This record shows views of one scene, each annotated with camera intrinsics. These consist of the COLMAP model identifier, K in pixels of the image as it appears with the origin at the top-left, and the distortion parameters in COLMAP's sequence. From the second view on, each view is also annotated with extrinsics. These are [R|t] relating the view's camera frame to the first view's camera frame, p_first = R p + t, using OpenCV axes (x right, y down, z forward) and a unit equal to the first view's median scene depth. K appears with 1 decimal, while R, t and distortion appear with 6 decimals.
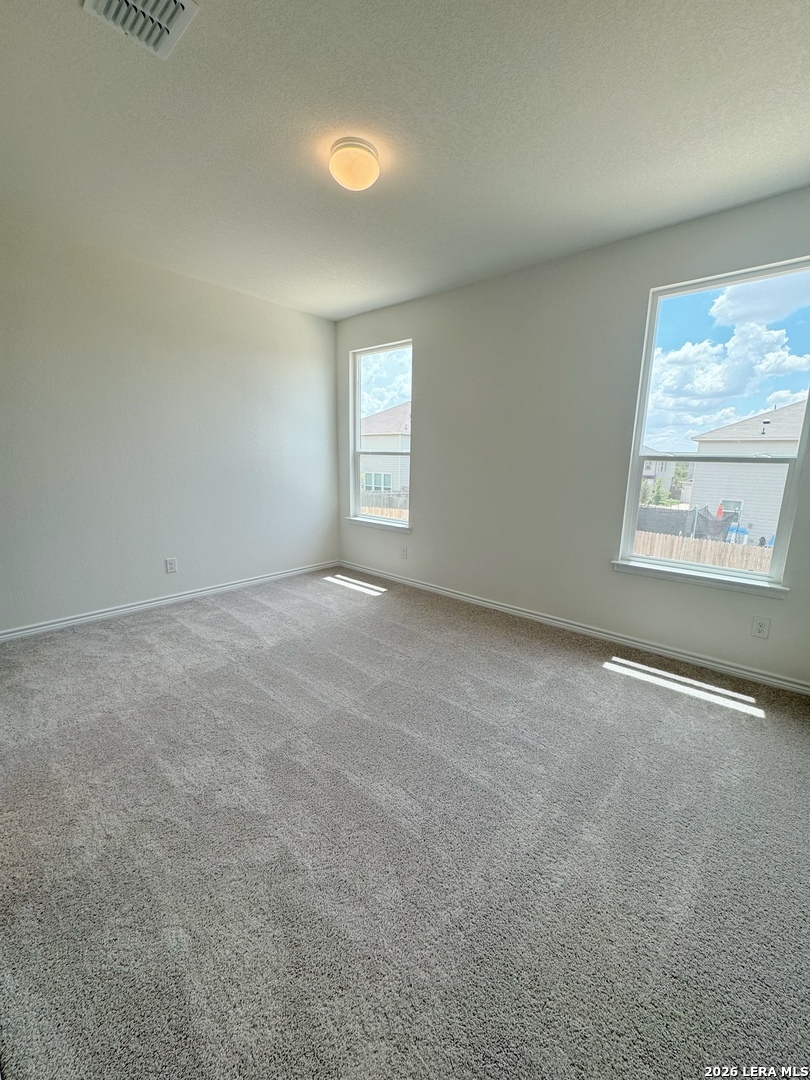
lens RADIAL K [[432.6, 0, 408.2], [0, 432.6, 542.2], [0, 0, 1]] dist [-0.004425, 0.000135]
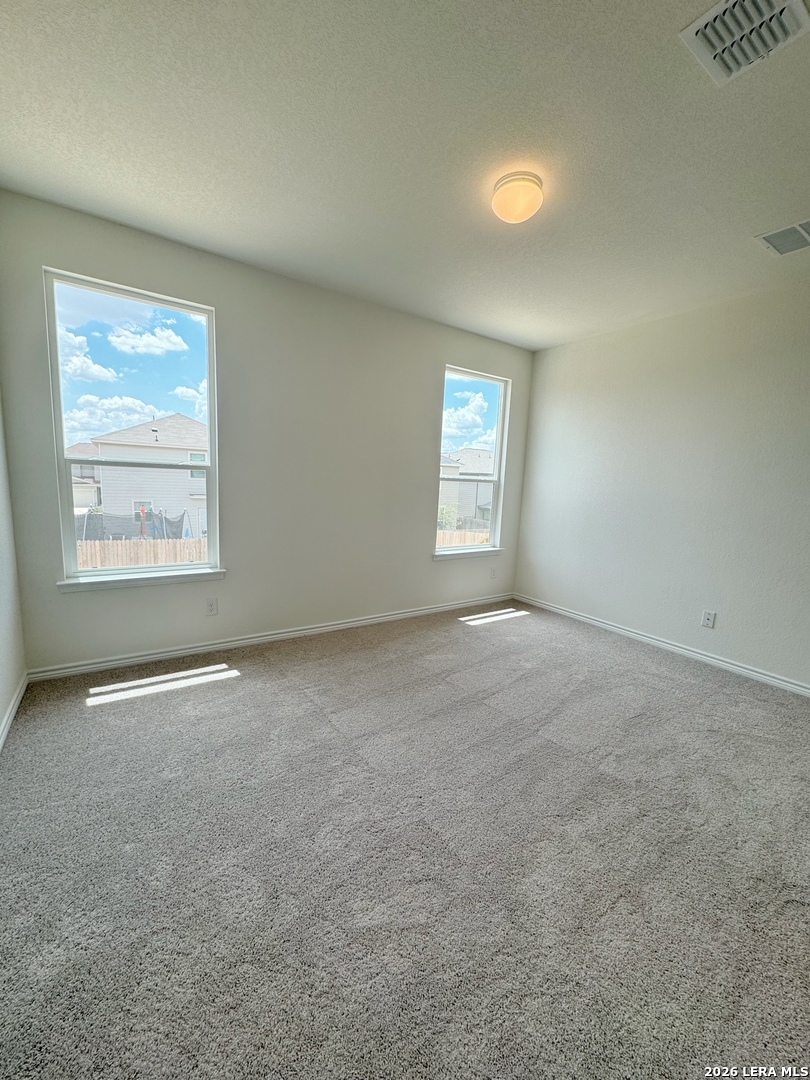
lens RADIAL K [[432.6, 0, 408.4], [0, 432.6, 537.4], [0, 0, 1]] dist [-0.004425, 0.000135]
pose [[0.247833, -0.139576, 0.958696, -0.531217], [0.150299, 0.983126, 0.104278, -0.101496], [-0.957073, 0.118248, 0.264629, 0.450080]]
